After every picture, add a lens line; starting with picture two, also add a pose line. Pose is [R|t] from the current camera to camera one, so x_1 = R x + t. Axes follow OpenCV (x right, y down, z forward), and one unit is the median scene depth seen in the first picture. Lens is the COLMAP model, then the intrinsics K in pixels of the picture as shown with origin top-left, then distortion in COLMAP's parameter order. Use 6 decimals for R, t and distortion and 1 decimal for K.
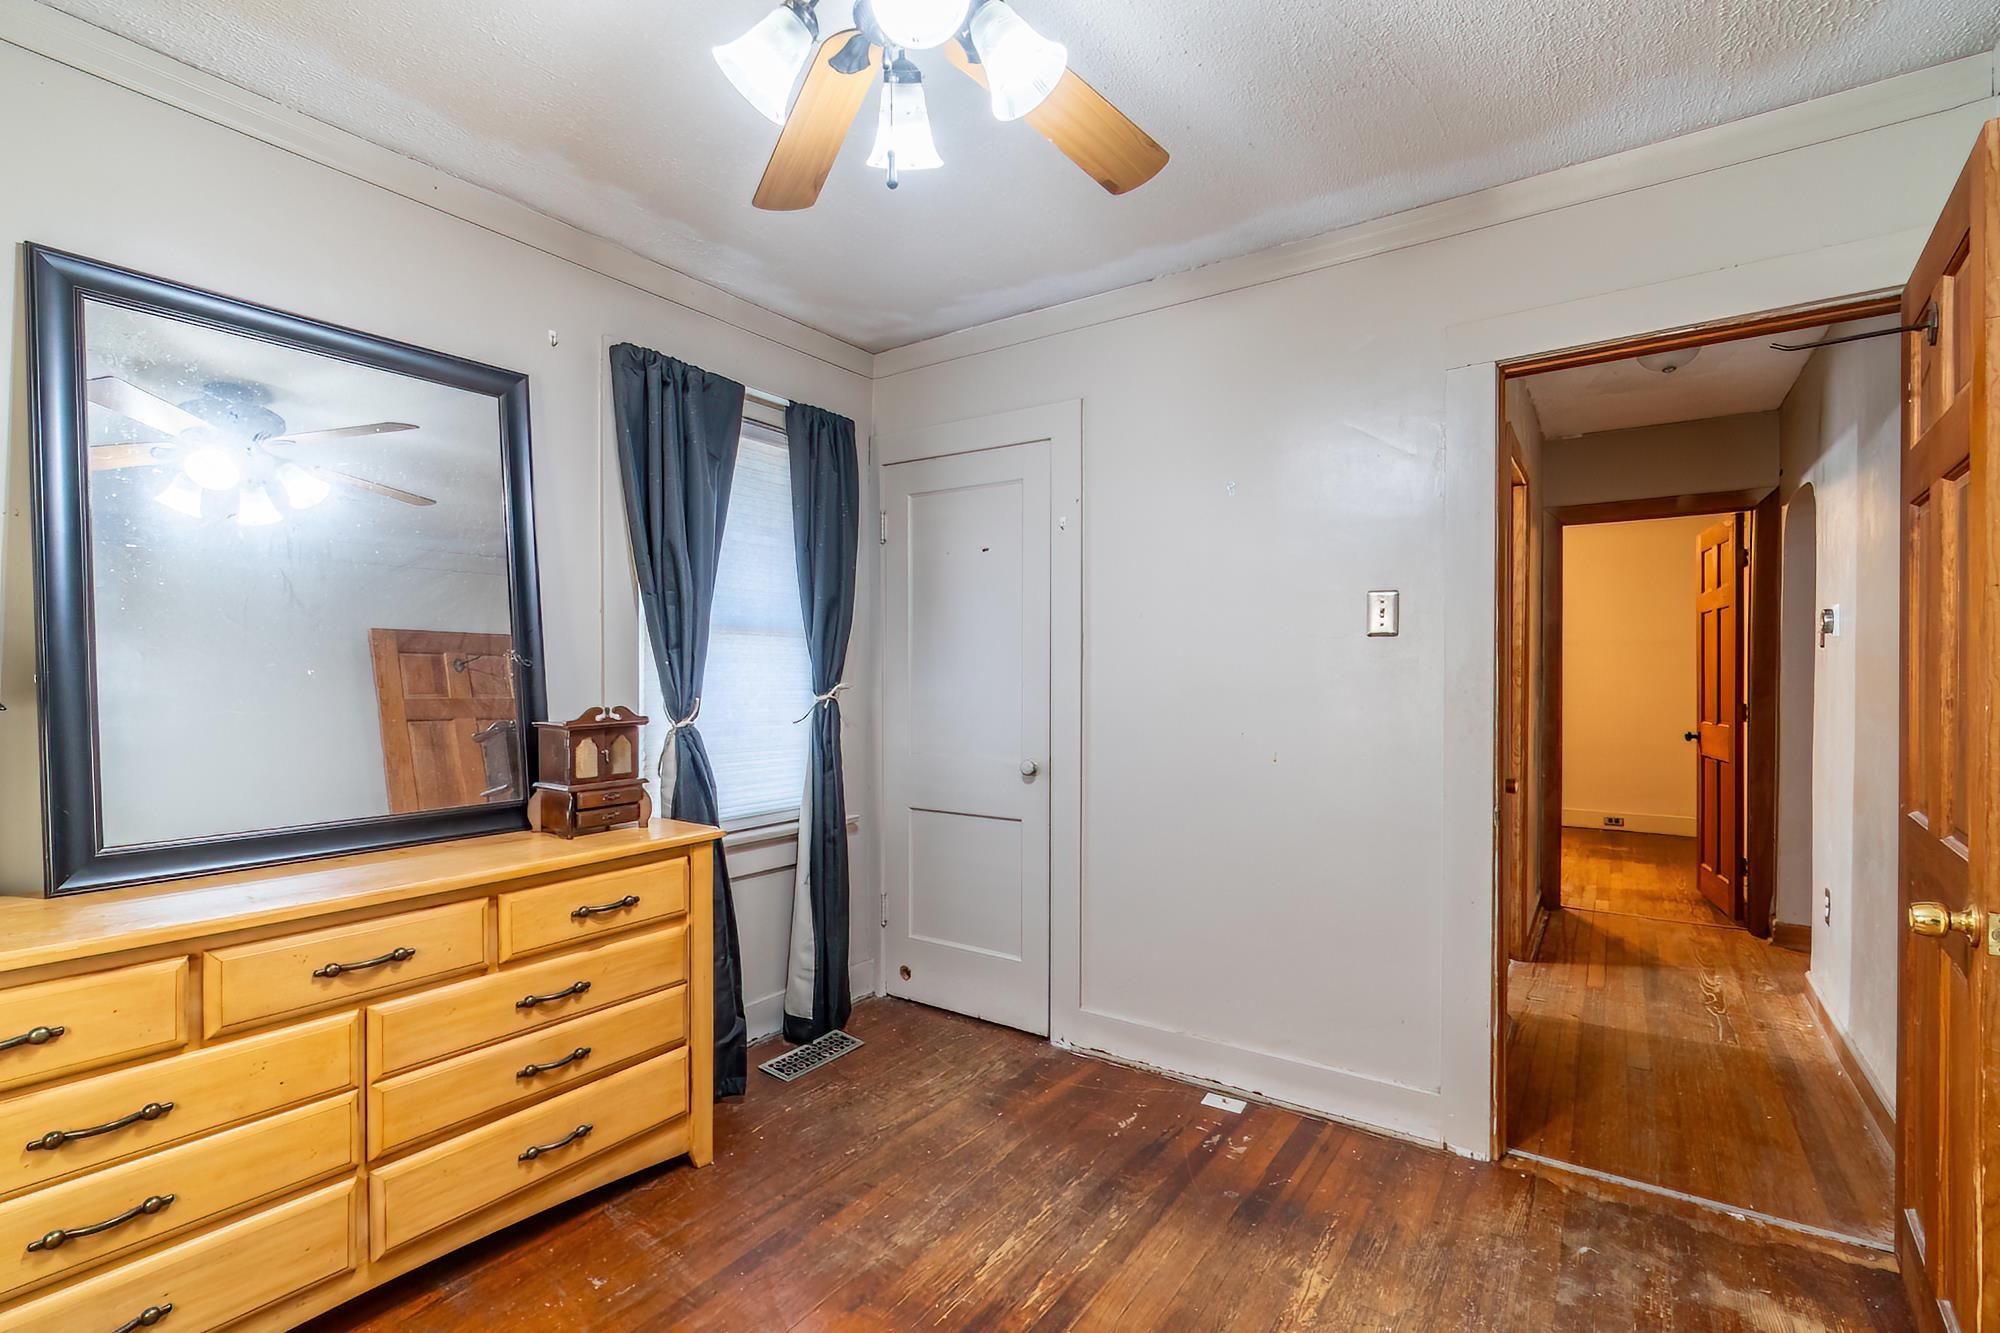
lens RADIAL K [[911.2, 0, 1000.0], [0, 911.2, 666.5], [0, 0, 1]] dist [-0.000067, 0.000523]
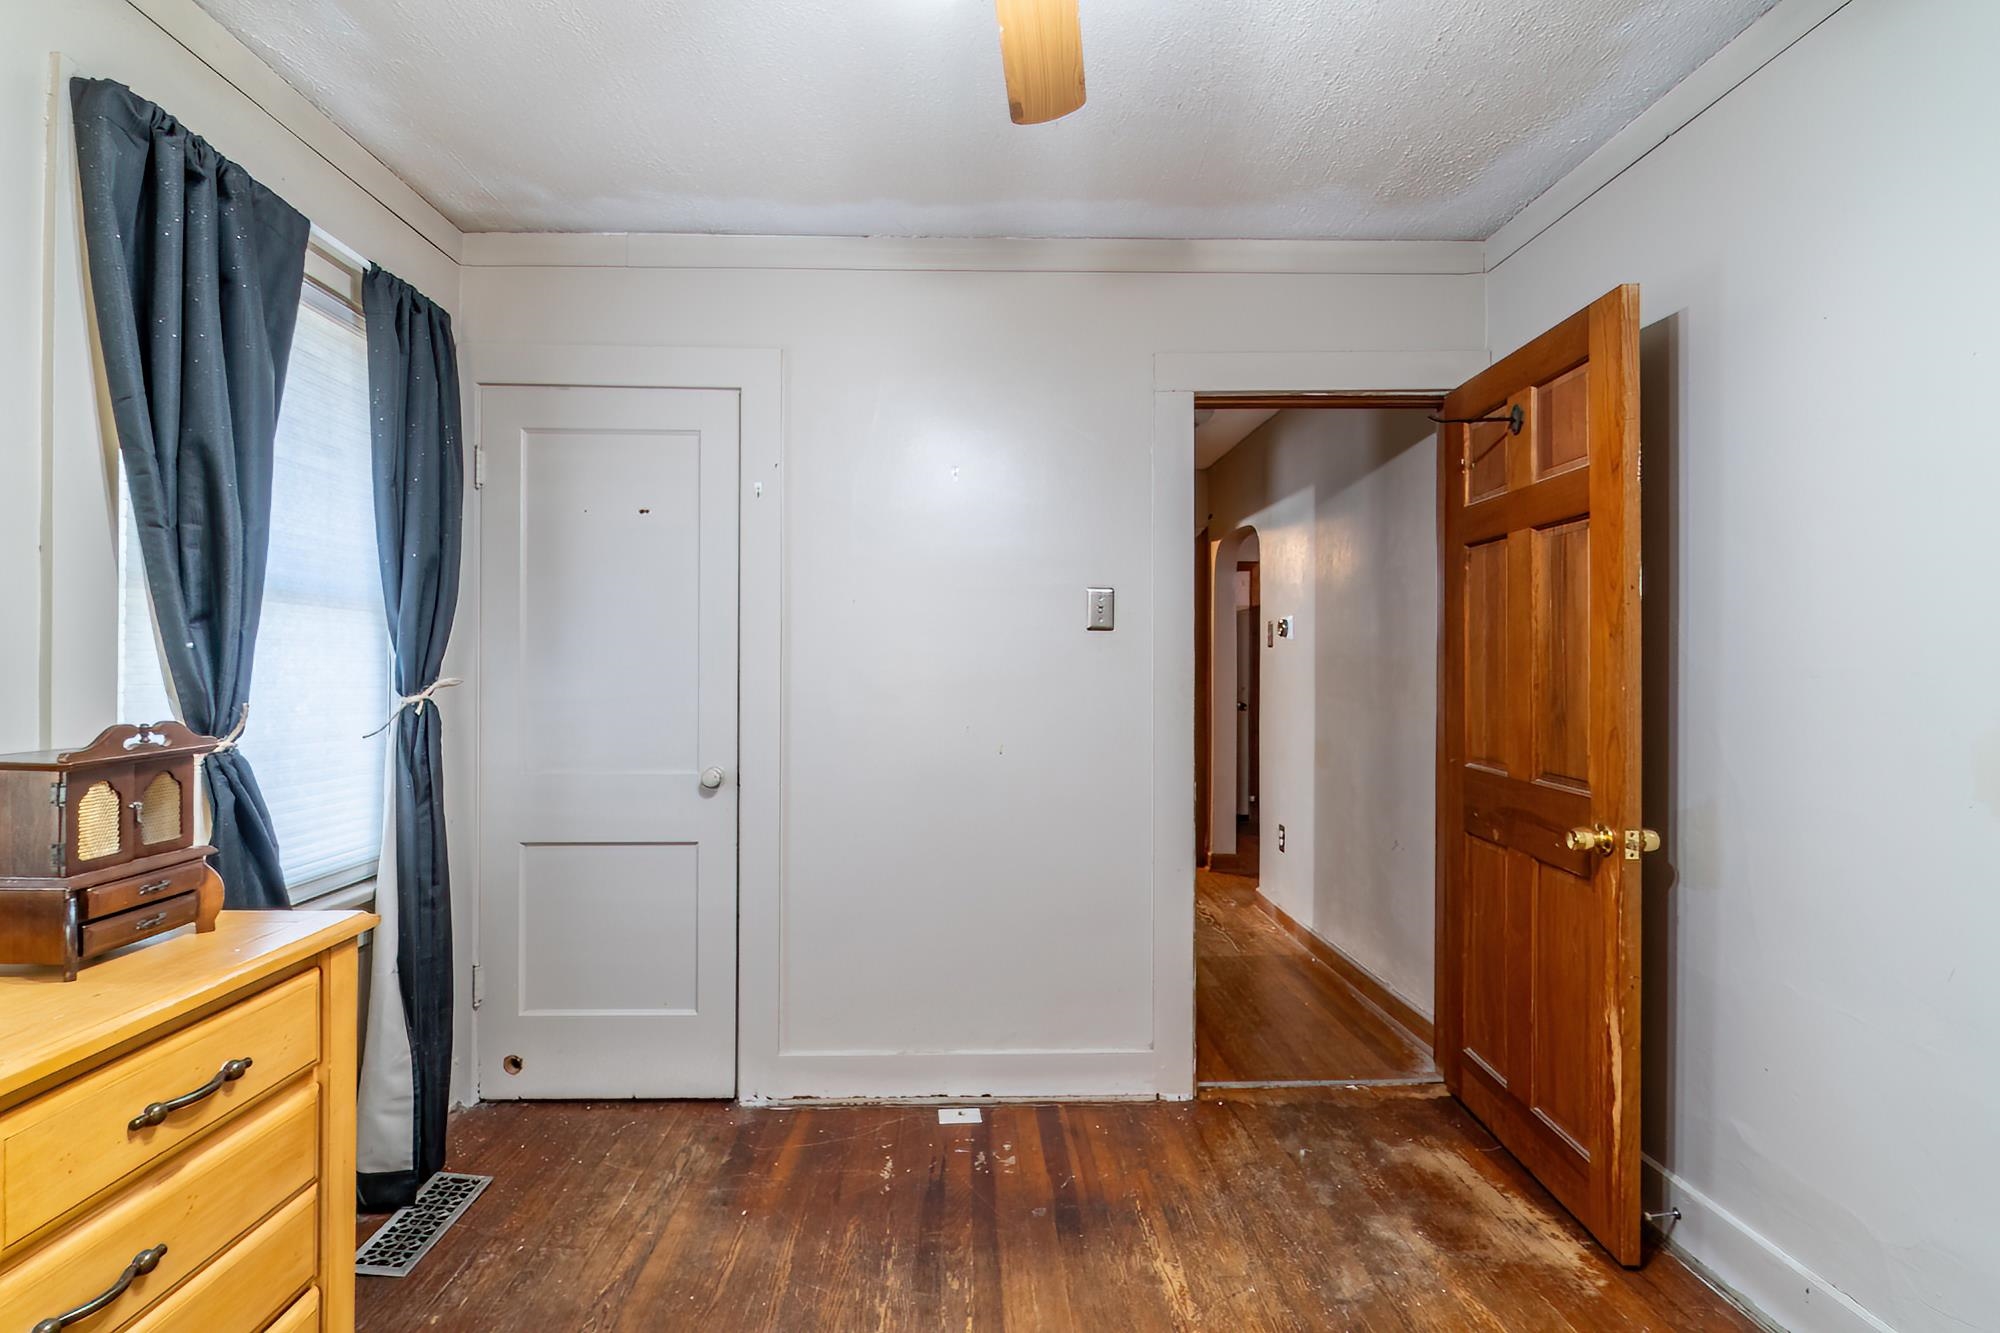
lens RADIAL K [[886.2, 0, 979.9], [0, 886.2, 651.2], [0, 0, 1]] dist [-0.003552, -0.000408]
pose [[0.809754, 0.011248, 0.586662, -0.333525], [-0.004951, 0.999912, -0.012337, 0.005096], [-0.586749, 0.007085, 0.809738, 0.274081]]
